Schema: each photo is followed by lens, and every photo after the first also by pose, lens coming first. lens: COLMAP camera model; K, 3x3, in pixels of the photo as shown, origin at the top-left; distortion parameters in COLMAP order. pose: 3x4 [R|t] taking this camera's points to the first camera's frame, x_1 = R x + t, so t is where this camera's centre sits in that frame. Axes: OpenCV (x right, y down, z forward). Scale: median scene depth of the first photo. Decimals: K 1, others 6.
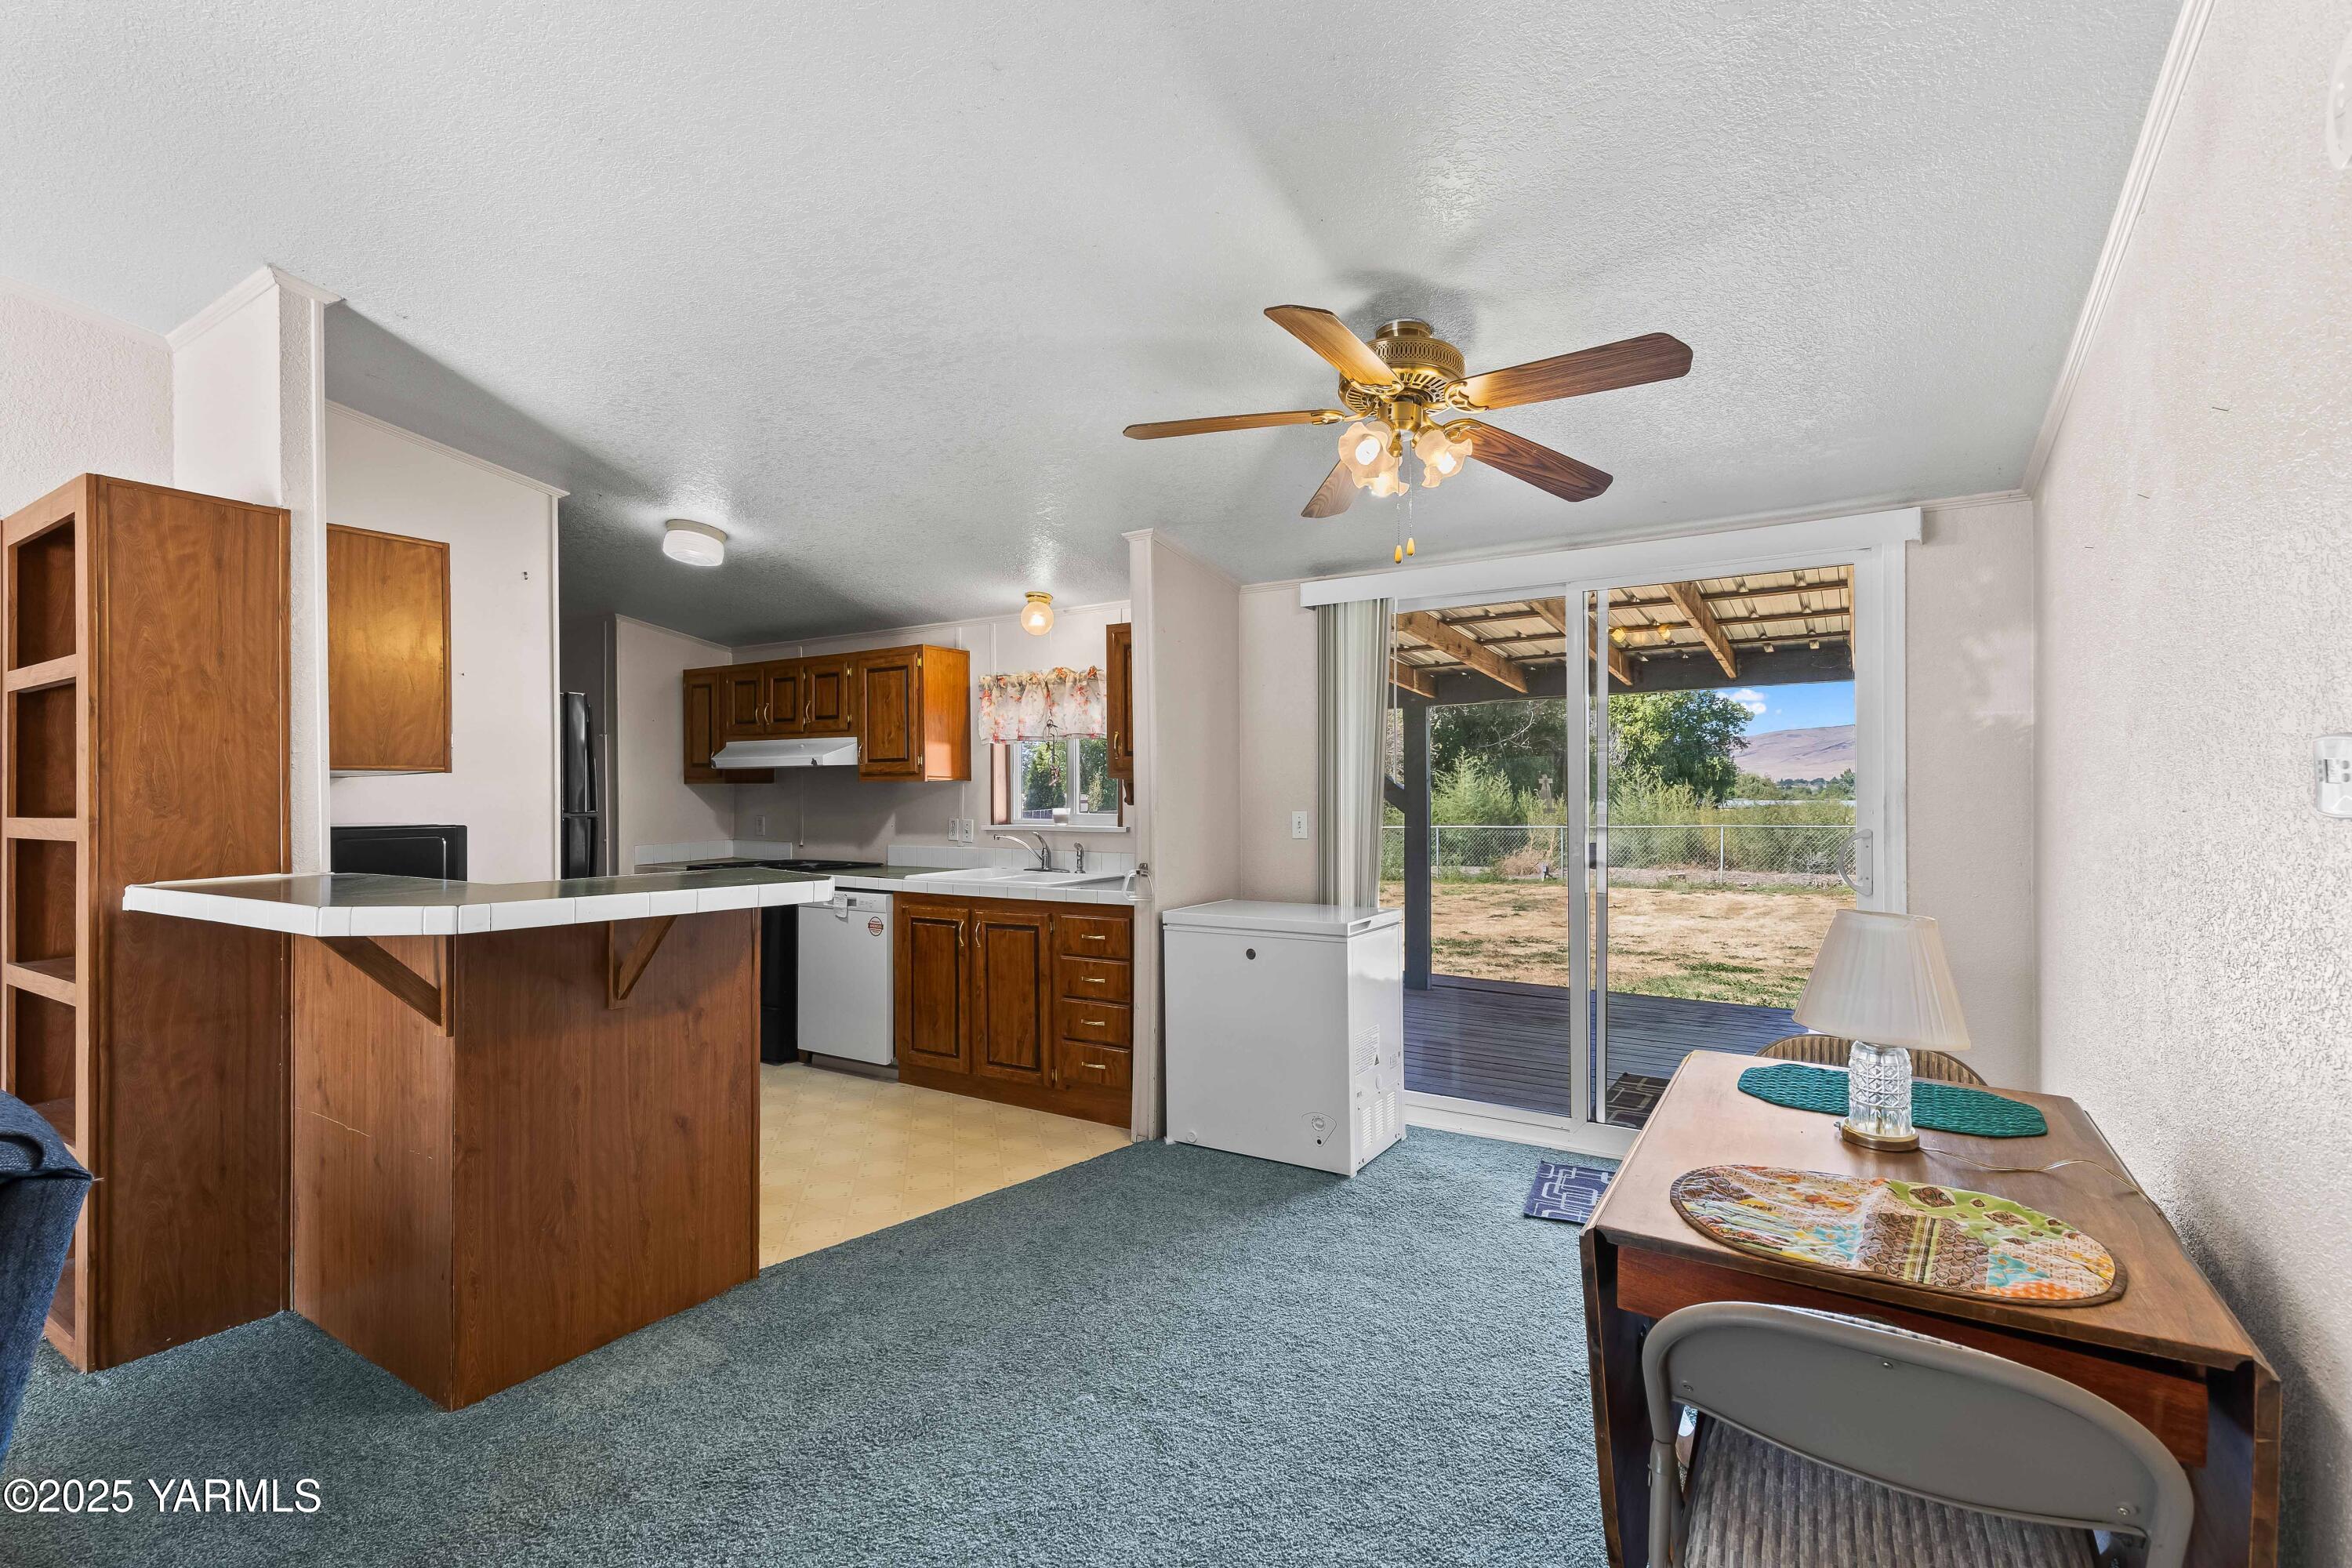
lens RADIAL K [[1057.6, 0, 1185.8], [0, 1057.6, 791.5], [0, 0, 1]] dist [0.012287, -0.002608]
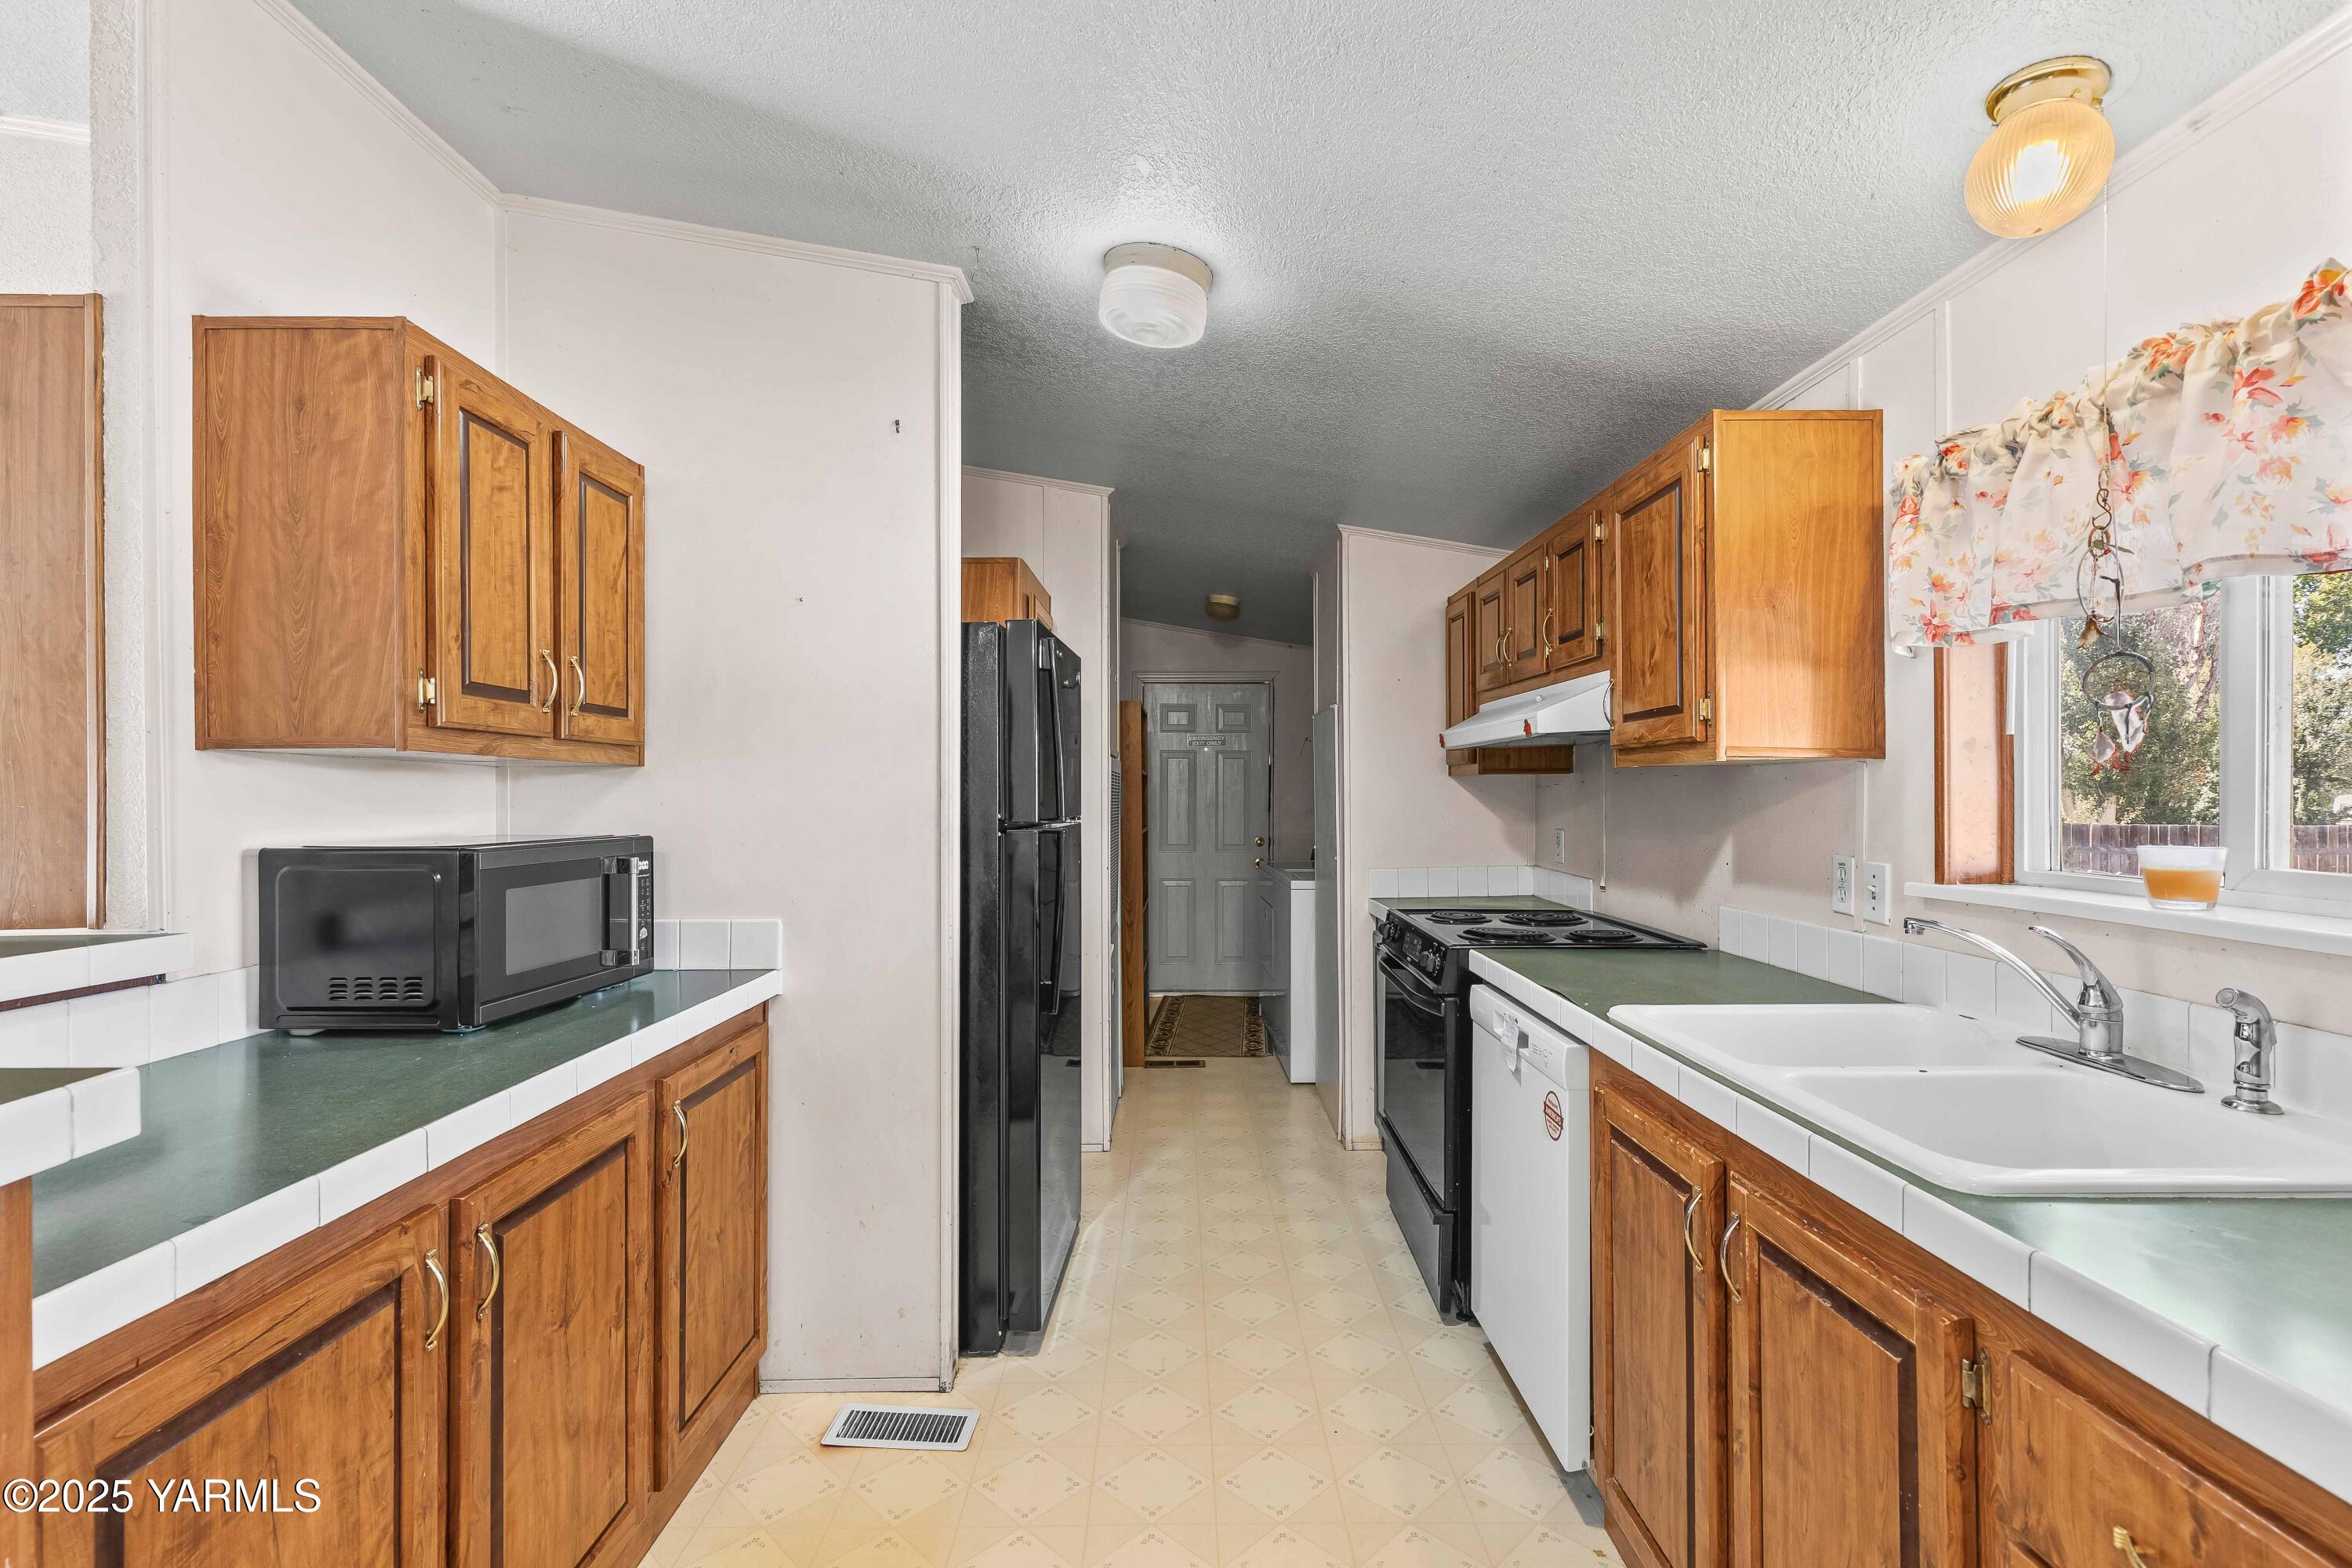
lens RADIAL K [[1057.6, 0, 1181.1], [0, 1057.6, 789.7], [0, 0, 1]] dist [0.012287, -0.002608]
pose [[0.535909, 0.002379, -0.844272, -0.020959], [-0.001339, 0.999997, 0.001968, 0.000348], [0.844275, 0.000076, 0.535911, 0.618274]]
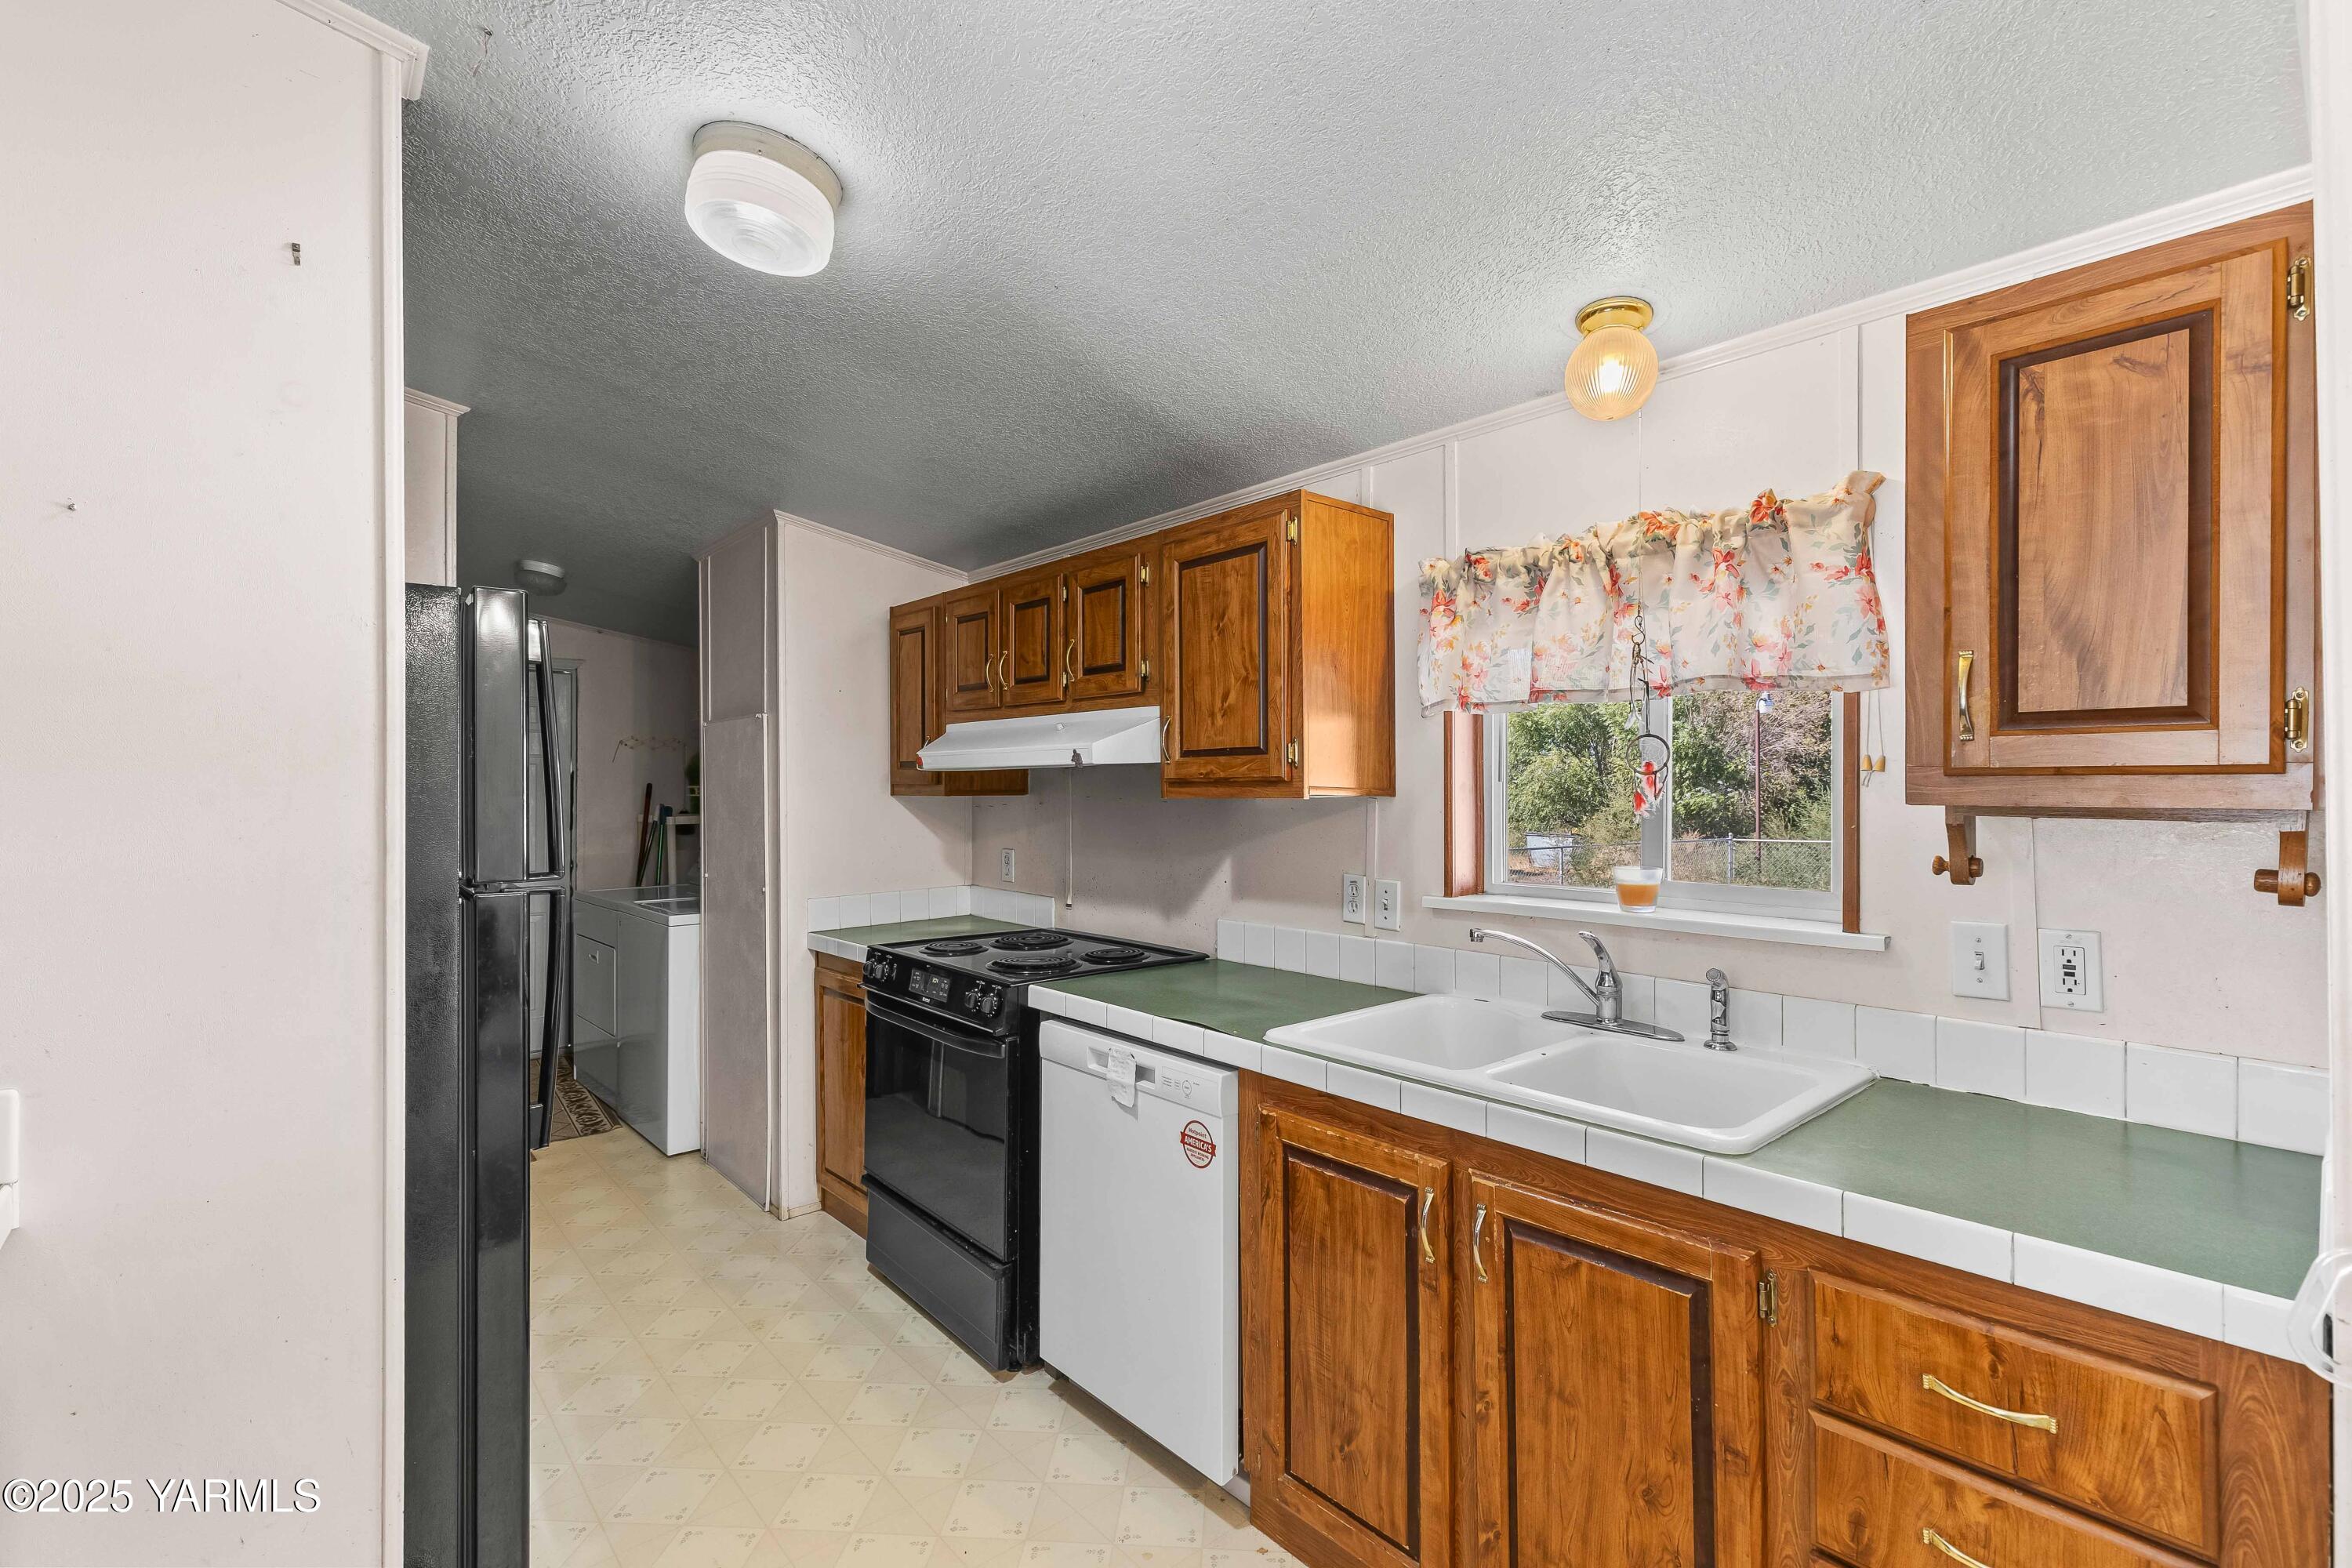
lens RADIAL K [[1057.6, 0, 1172.0], [0, 1057.6, 787.3], [0, 0, 1]] dist [0.012287, -0.002608]
pose [[0.955952, 0.002575, -0.293512, -0.168142], [-0.002586, 0.999997, 0.000349, -0.014653], [0.293512, 0.000426, 0.955955, 0.556575]]
